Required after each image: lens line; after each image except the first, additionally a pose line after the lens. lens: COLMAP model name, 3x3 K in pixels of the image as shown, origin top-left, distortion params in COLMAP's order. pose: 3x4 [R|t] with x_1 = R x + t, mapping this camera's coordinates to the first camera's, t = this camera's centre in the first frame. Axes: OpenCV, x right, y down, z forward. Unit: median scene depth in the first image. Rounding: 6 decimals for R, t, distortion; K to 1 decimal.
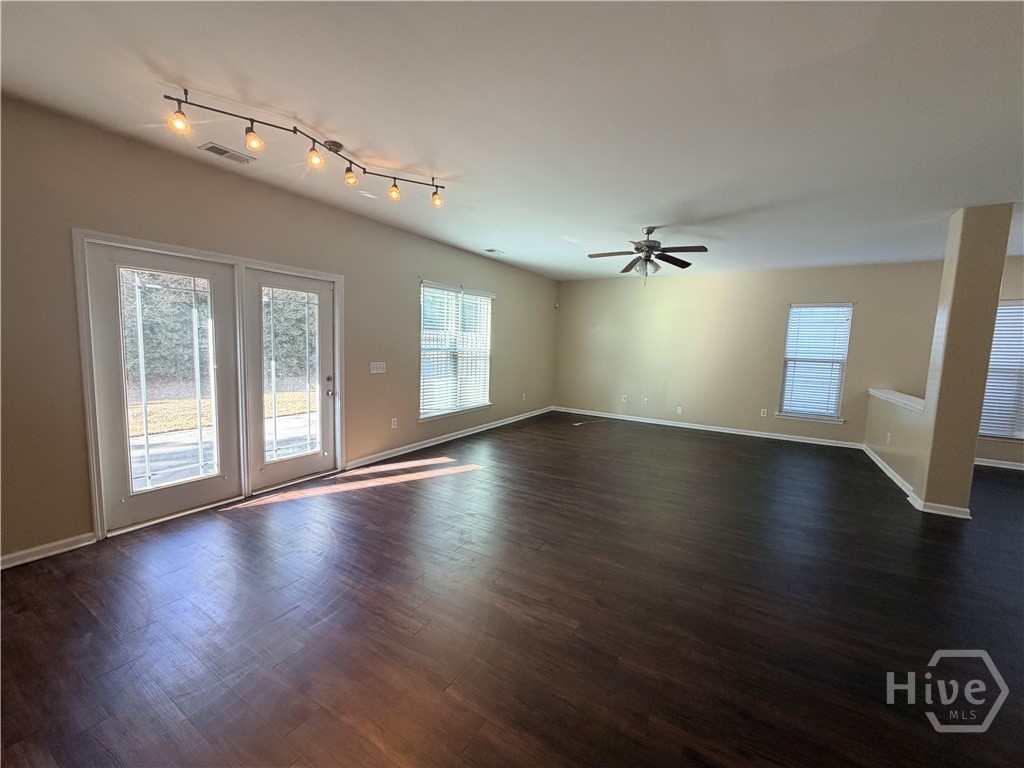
lens RADIAL K [[407.5, 0, 512.0], [0, 407.5, 384.0], [0, 0, 1]] dist [0.001778, 0.000017]
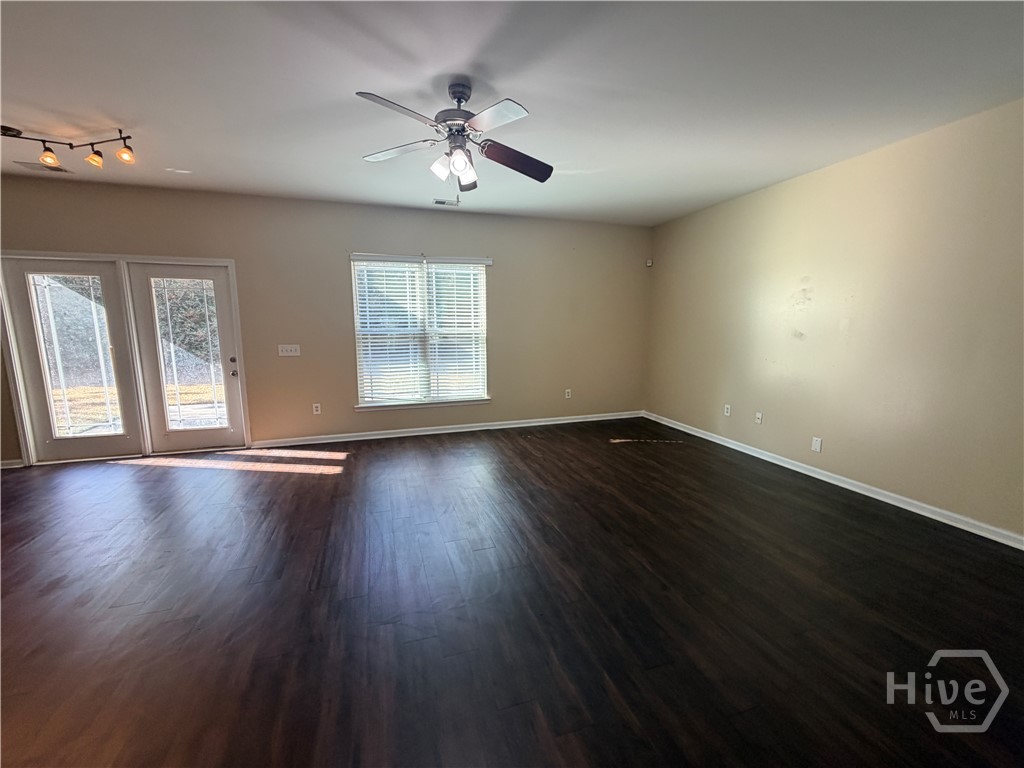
lens RADIAL K [[407.5, 0, 512.0], [0, 407.5, 384.0], [0, 0, 1]] dist [0.001778, 0.000017]
pose [[0.758467, 0.063265, -0.648634, 0.758441], [-0.041937, 0.997952, 0.048297, -0.030679], [0.650361, -0.009430, 0.759567, 0.640207]]
